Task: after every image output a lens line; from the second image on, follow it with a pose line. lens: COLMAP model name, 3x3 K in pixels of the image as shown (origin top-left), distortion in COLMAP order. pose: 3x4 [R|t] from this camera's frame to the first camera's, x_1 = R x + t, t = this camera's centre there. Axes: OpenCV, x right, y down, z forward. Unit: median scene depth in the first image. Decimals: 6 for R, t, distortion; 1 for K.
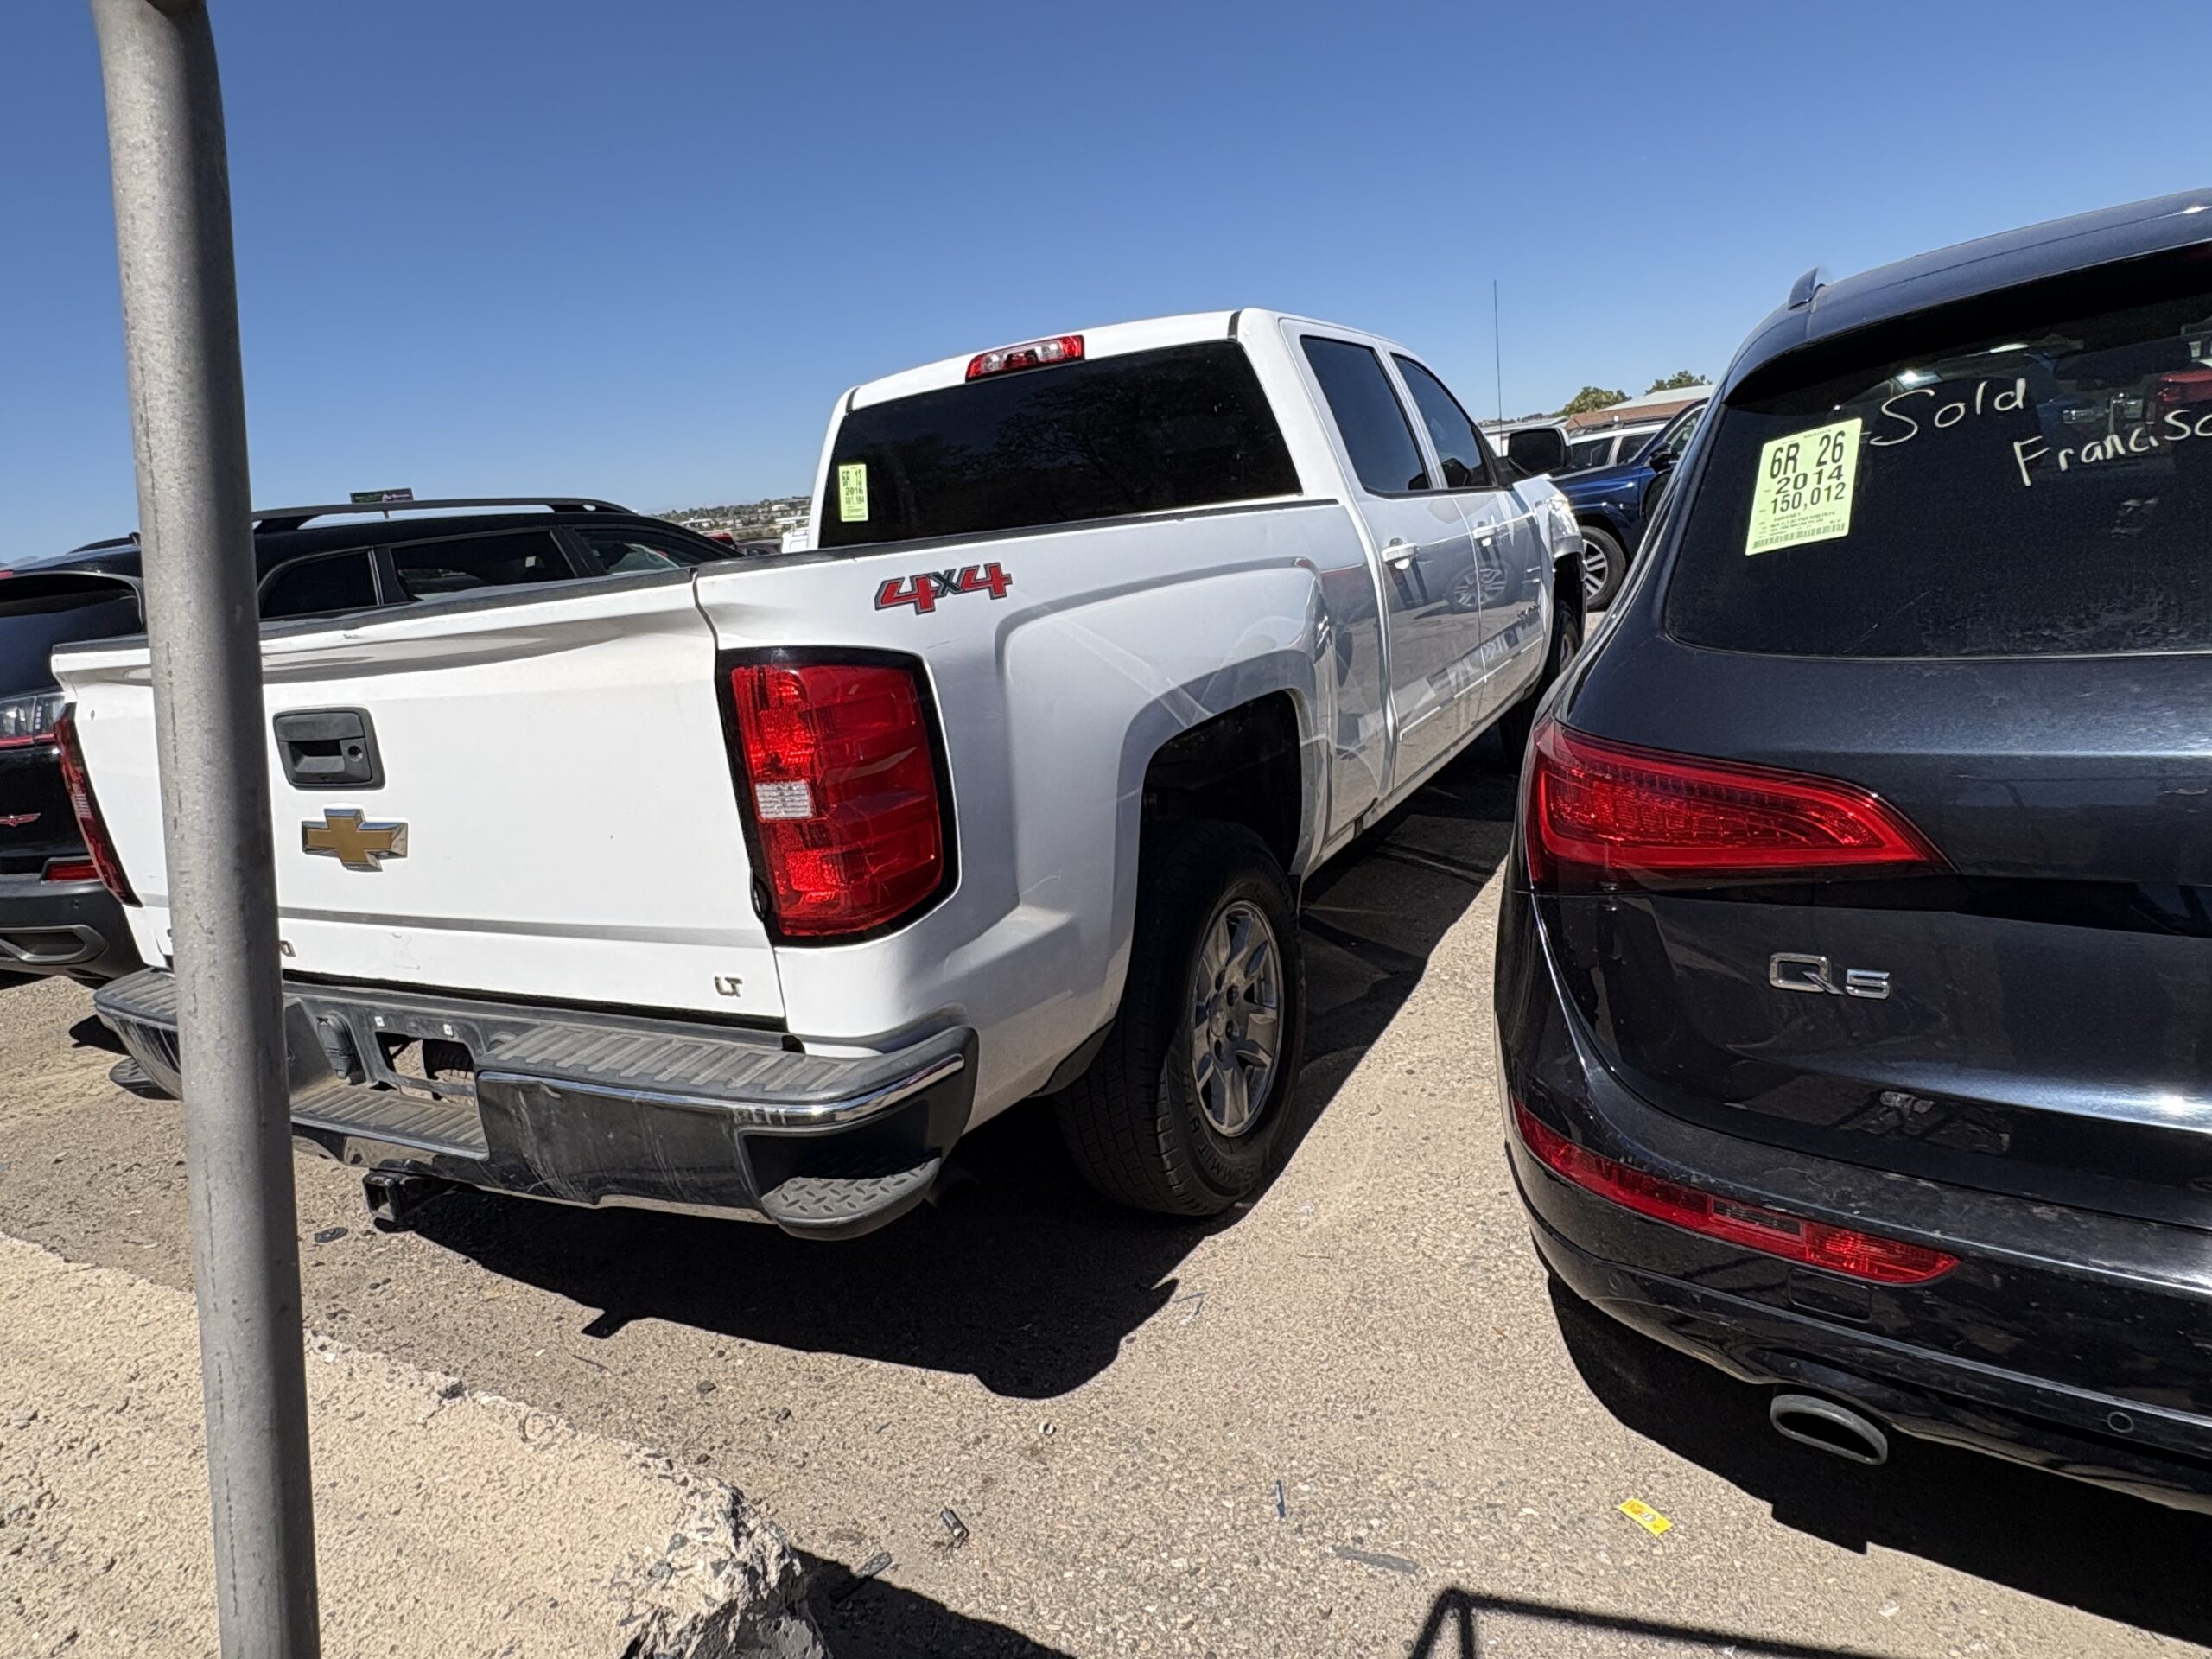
lens RADIAL K [[1279.9, 0, 1106.0], [0, 1279.9, 829.5], [0, 0, 1]] dist [-0.007546, 0.002416]
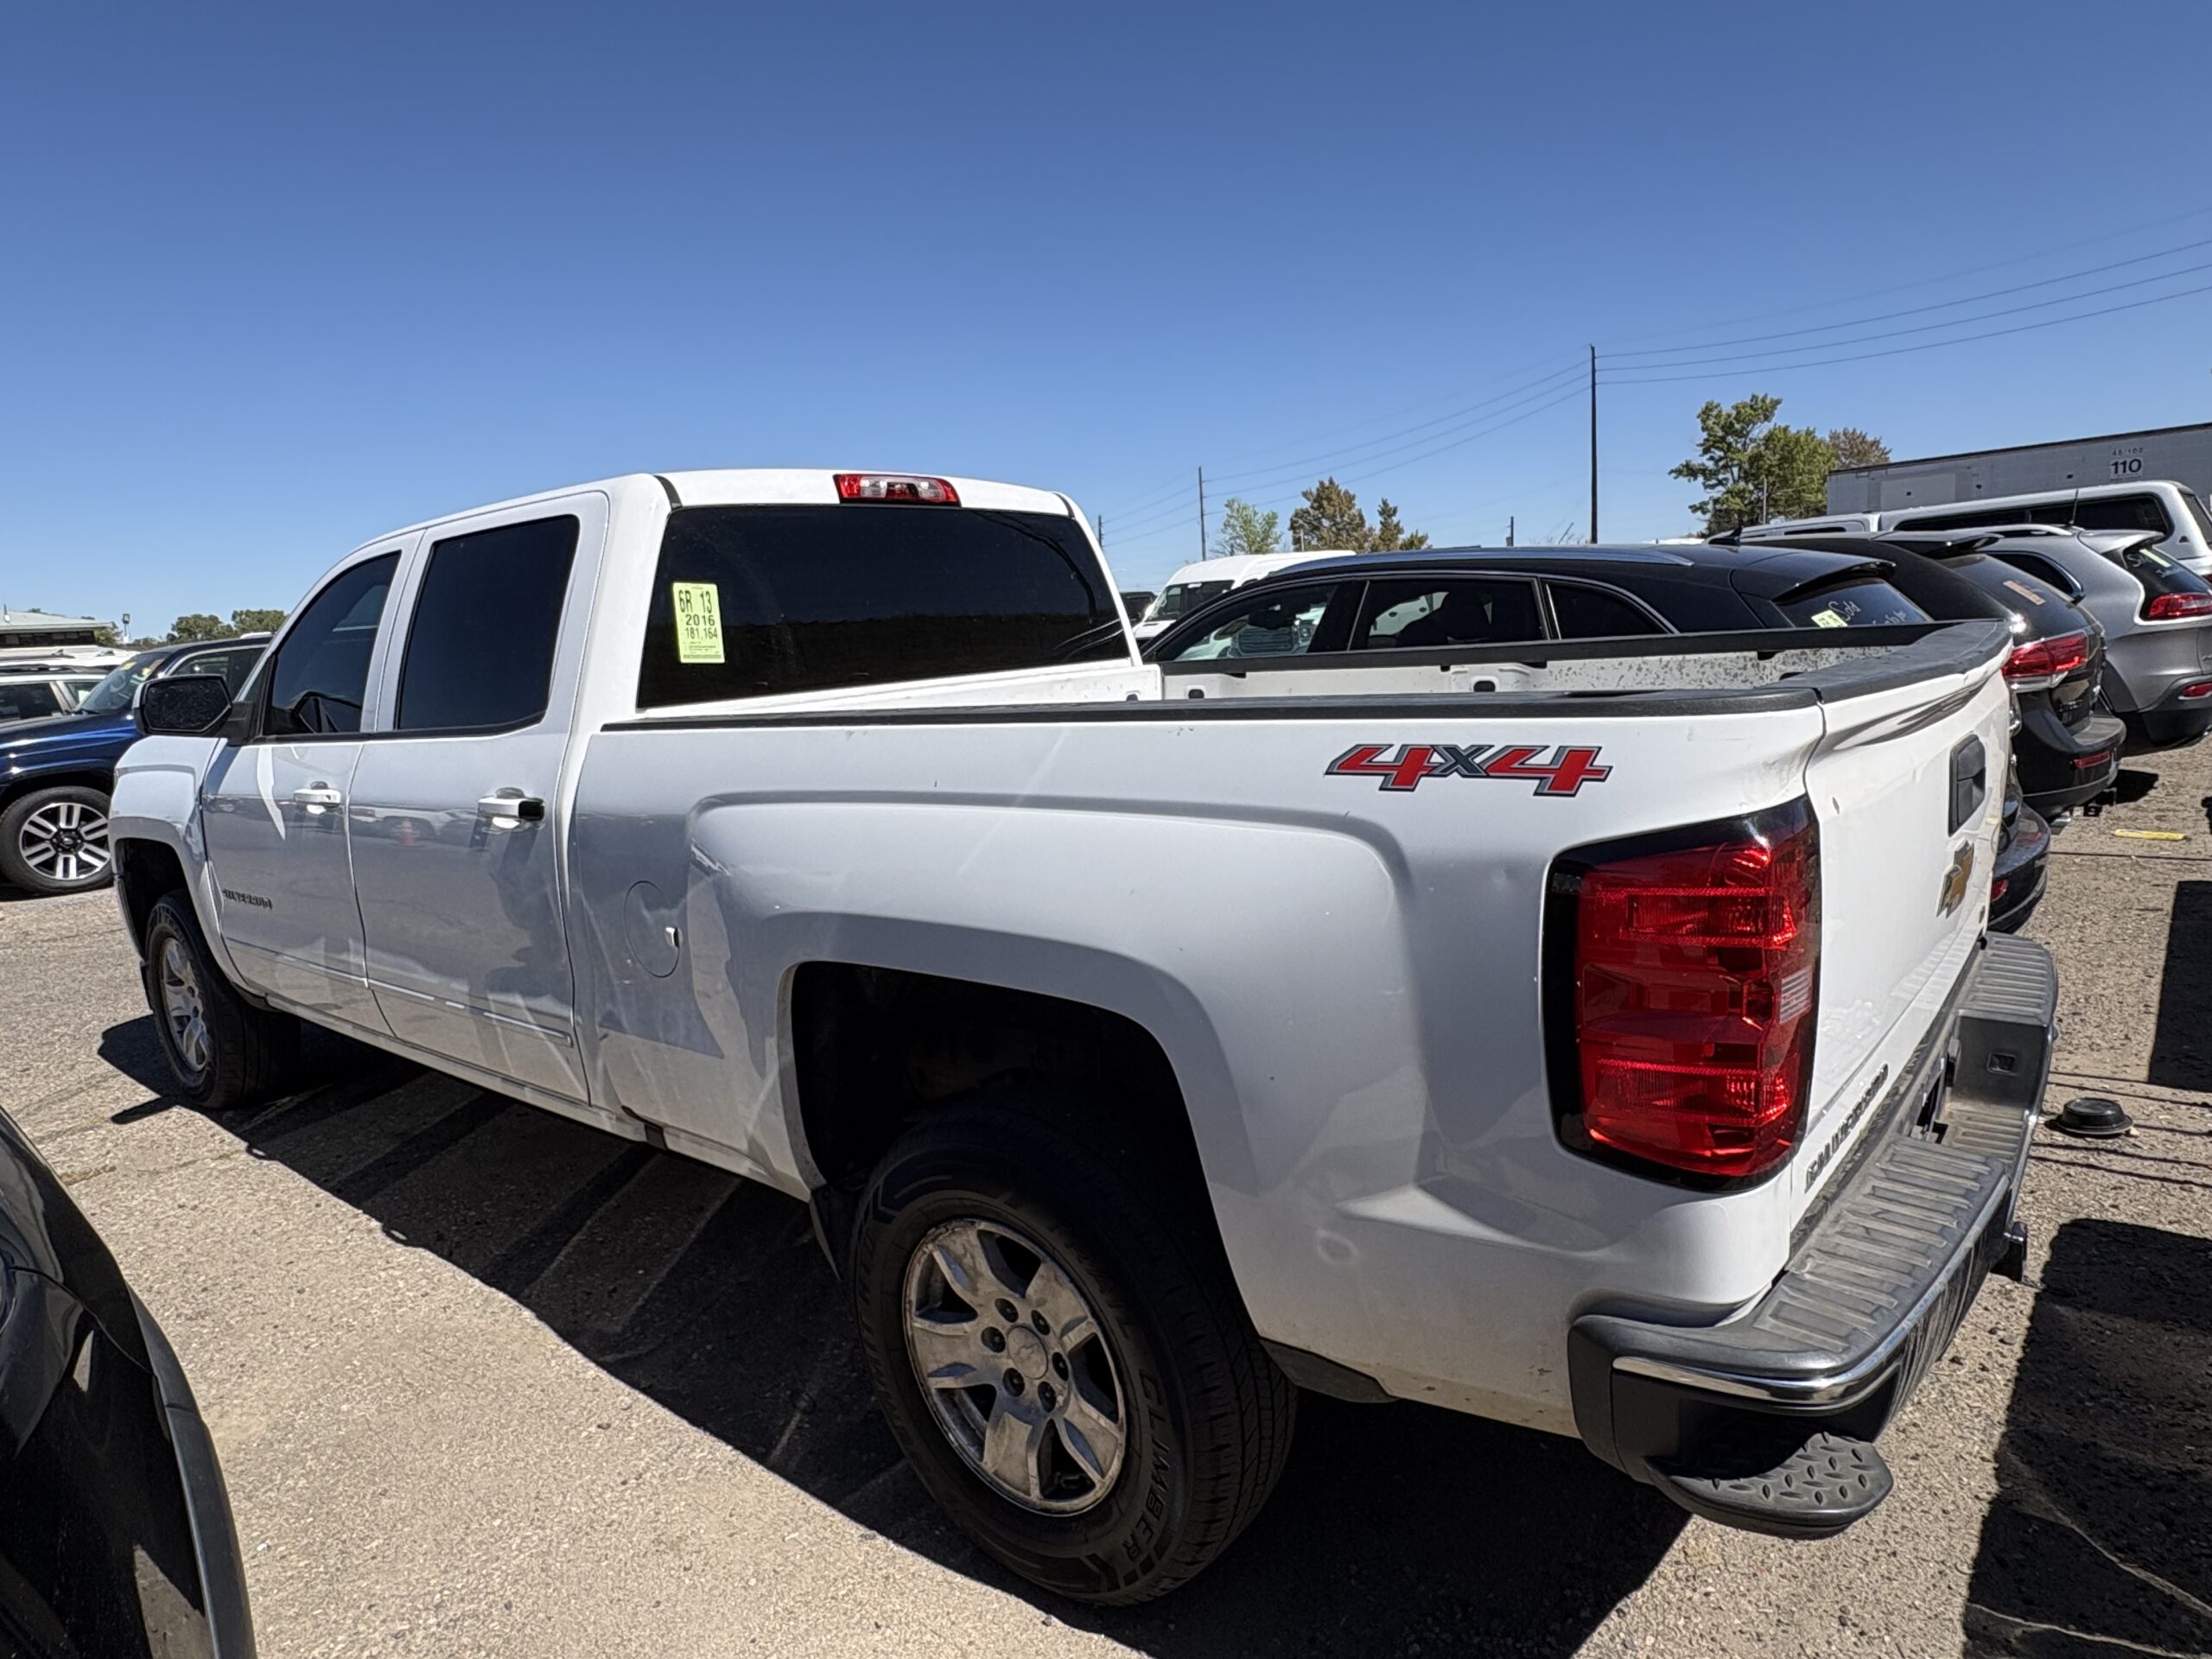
lens RADIAL K [[1319.5, 0, 1059.1], [0, 1319.5, 831.8], [0, 0, 1]] dist [-0.000272, 0.000327]
pose [[0.240581, -0.048102, 0.969437, -1.384676], [0.267538, 0.963368, -0.018593, -0.150201], [-0.933030, 0.263834, 0.244637, 1.116602]]
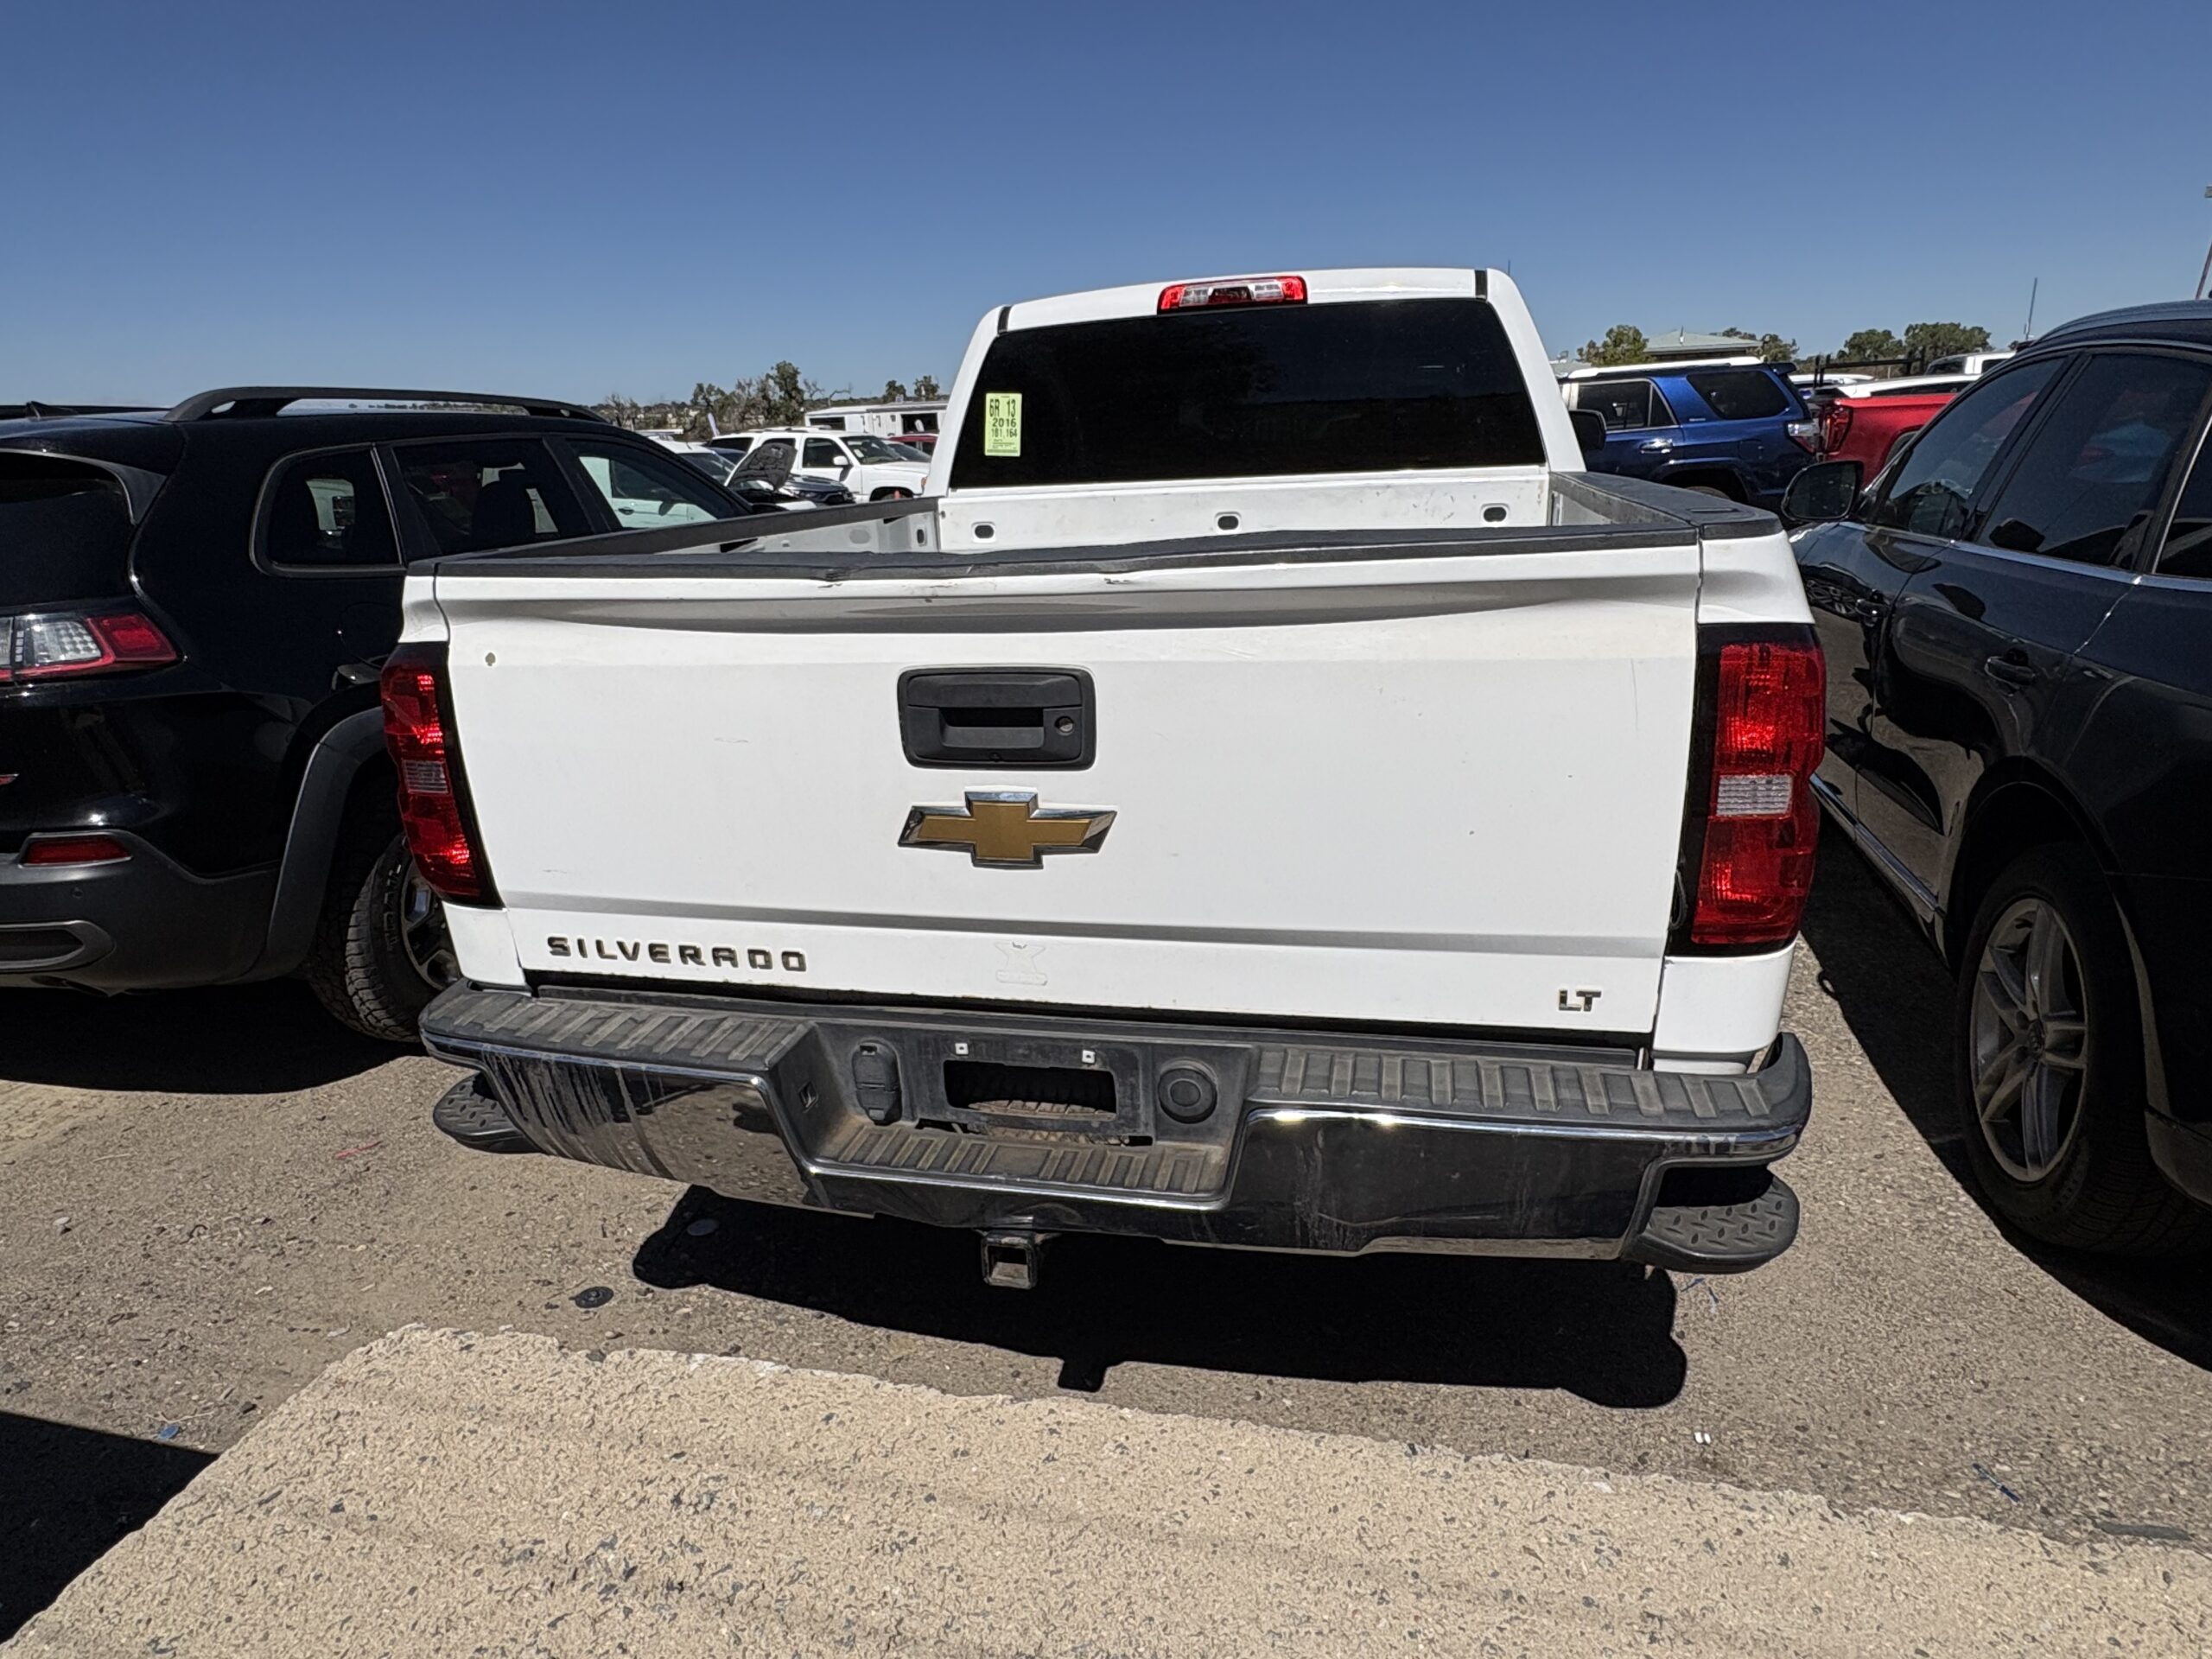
lens RADIAL K [[1279.9, 0, 1106.0], [0, 1279.9, 829.5], [0, 0, 1]] dist [-0.007546, 0.002416]
pose [[0.967957, -0.001466, 0.251111, -0.584311], [-0.007984, 0.999298, 0.036608, -0.018091], [-0.250988, -0.037439, 0.967266, 0.159530]]
